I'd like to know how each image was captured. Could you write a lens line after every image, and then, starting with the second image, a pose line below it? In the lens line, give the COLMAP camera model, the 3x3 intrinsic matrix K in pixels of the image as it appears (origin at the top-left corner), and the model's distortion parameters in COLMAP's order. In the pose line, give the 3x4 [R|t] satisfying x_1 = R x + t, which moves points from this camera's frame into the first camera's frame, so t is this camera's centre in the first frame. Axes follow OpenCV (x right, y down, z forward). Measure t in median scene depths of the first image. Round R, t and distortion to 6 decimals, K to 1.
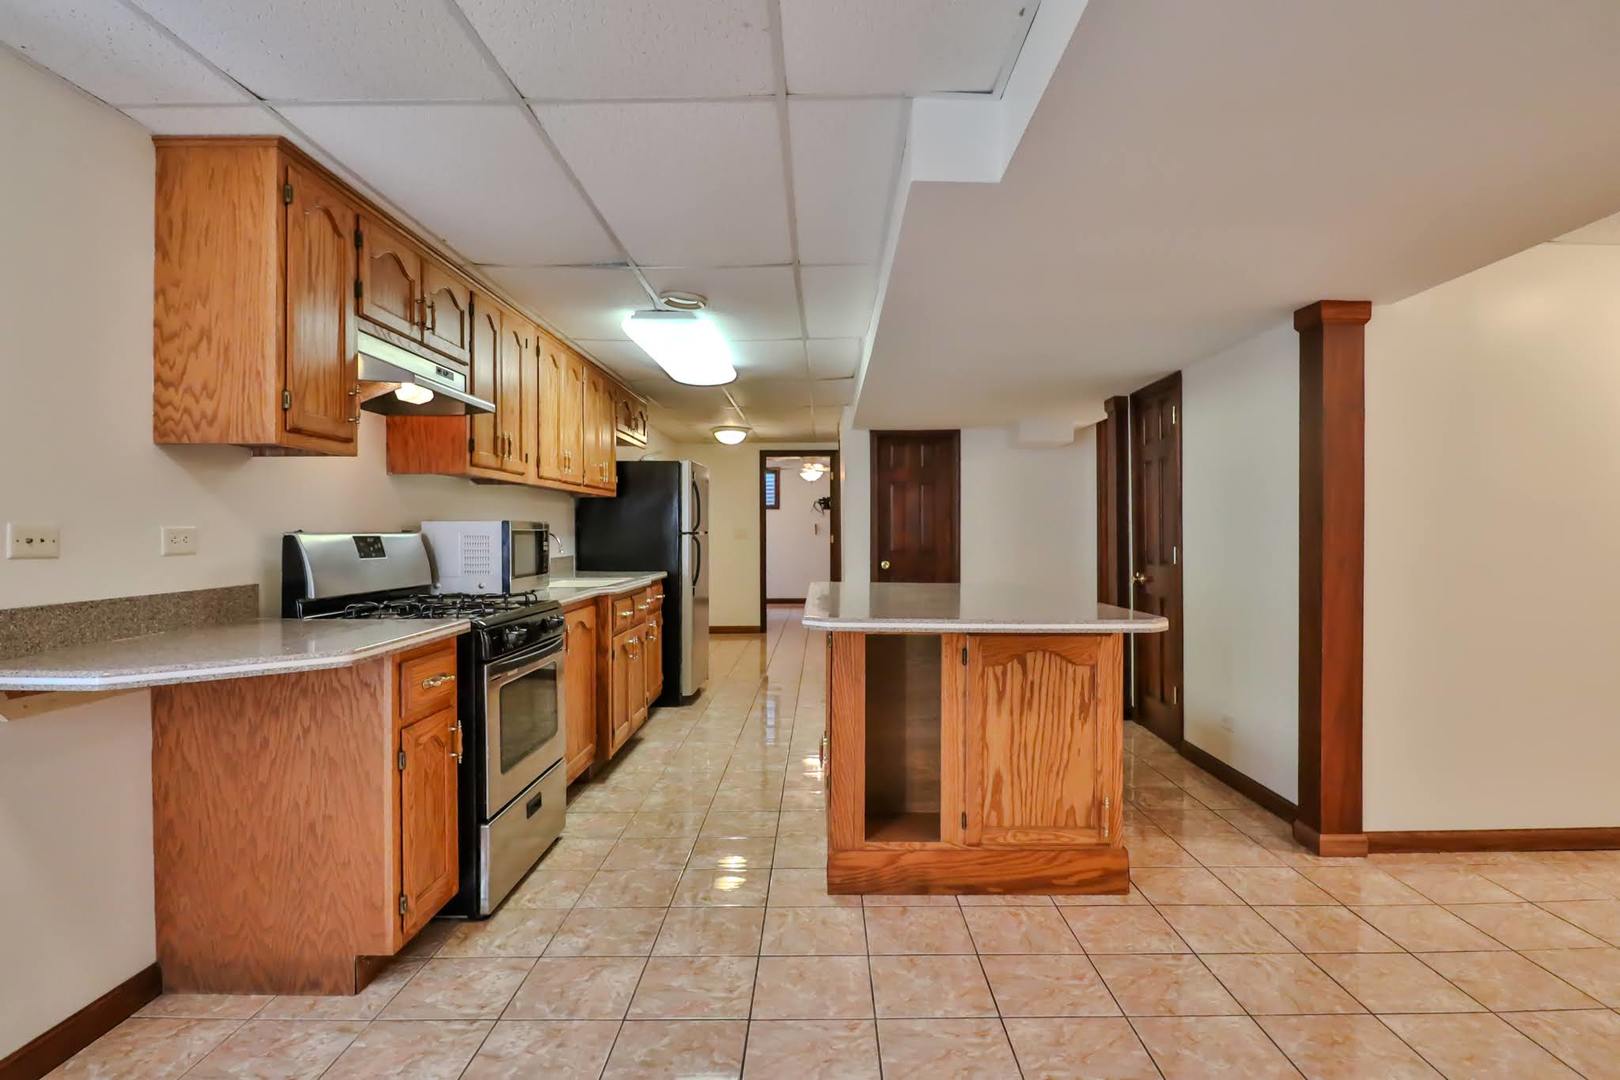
lens RADIAL K [[831.9, 0, 808.5], [0, 831.9, 533.5], [0, 0, 1]] dist [-0.035956, 0.000158]
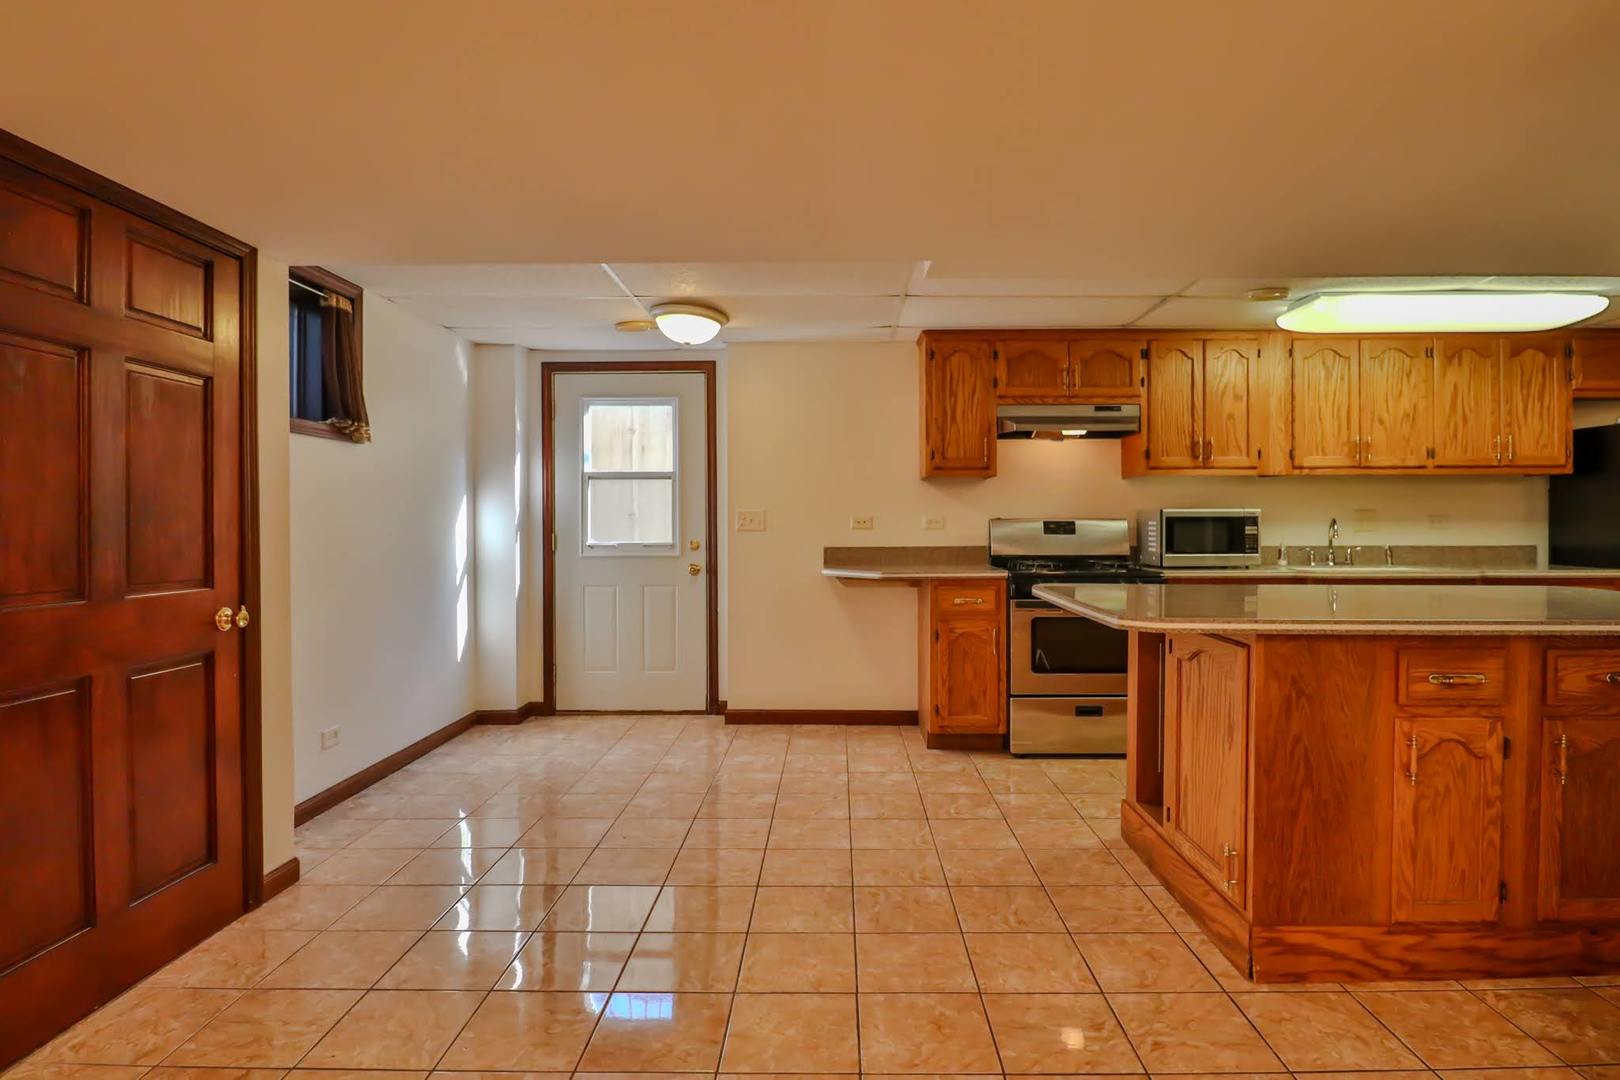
lens RADIAL K [[817.6, 0, 837.5], [0, 817.6, 528.2], [0, 0, 1]] dist [-0.035742, -0.000672]
pose [[0.005061, 0.009751, -0.999940, 1.158776], [0.001471, 0.999951, 0.009758, 0.000778], [0.999986, -0.001520, 0.005046, 0.617133]]
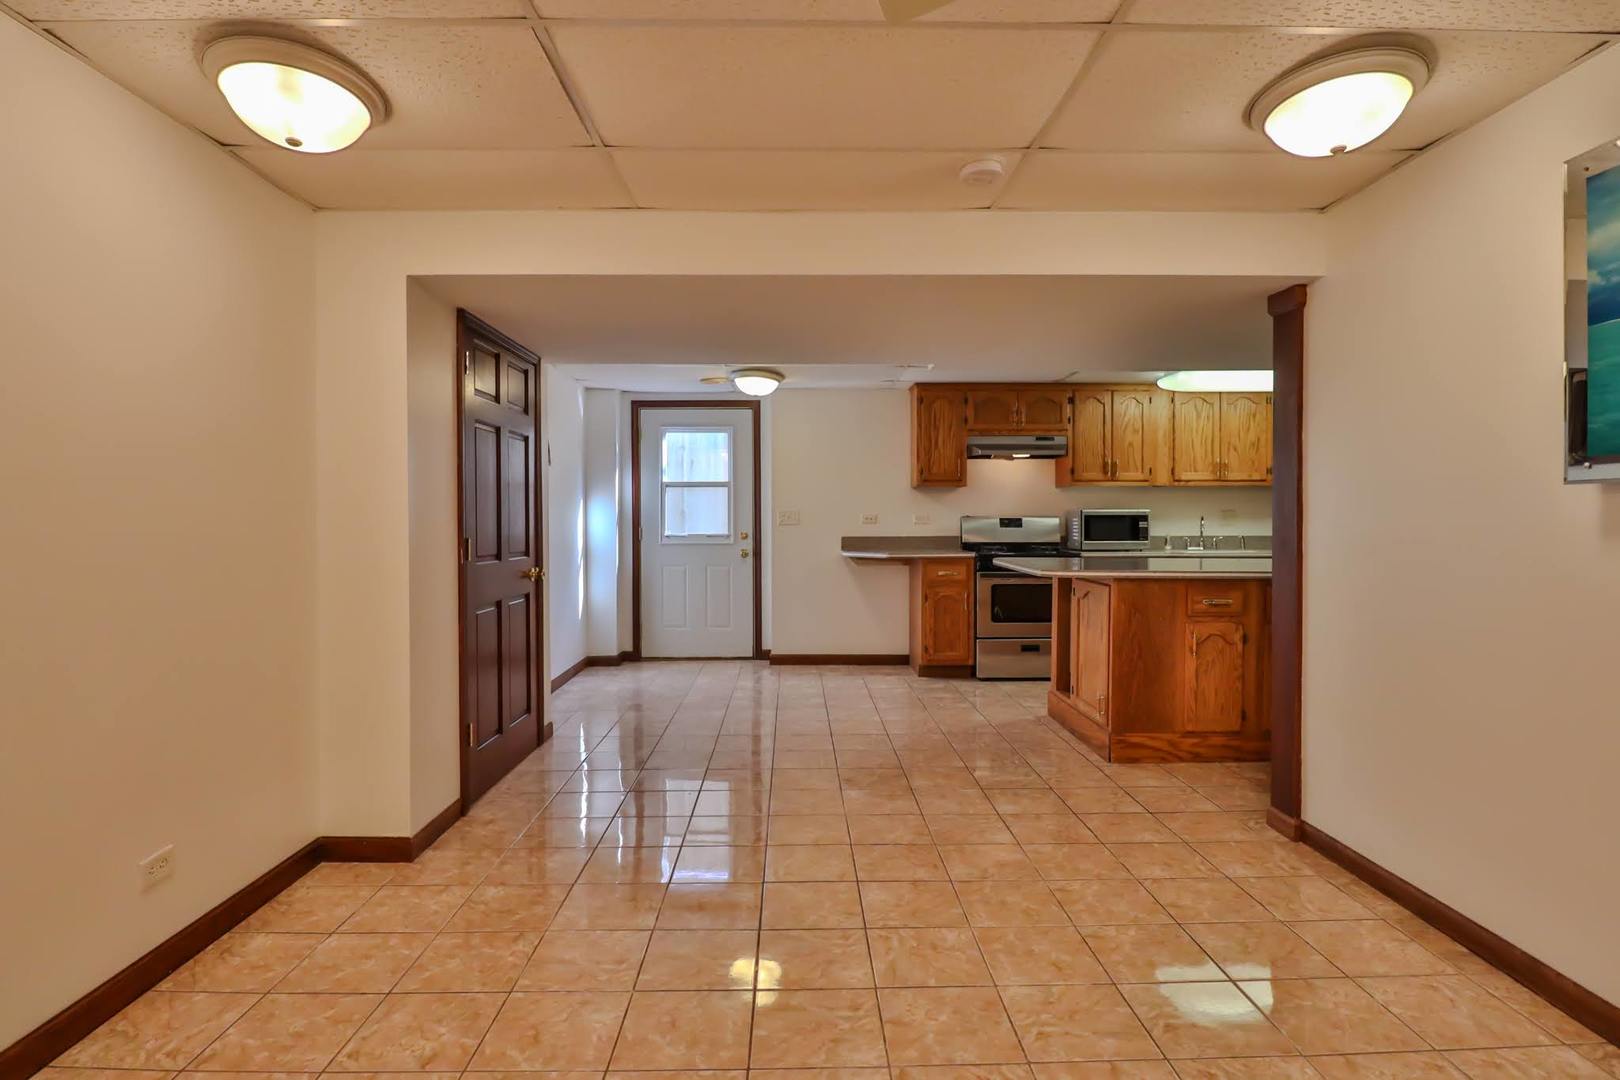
lens RADIAL K [[831.9, 0, 808.5], [0, 831.9, 533.5], [0, 0, 1]] dist [-0.035956, 0.000158]
pose [[0.027985, 0.021047, -0.999387, 1.868555], [0.001183, 0.999777, 0.021088, -0.003391], [0.999608, -0.001773, 0.027954, 0.429899]]
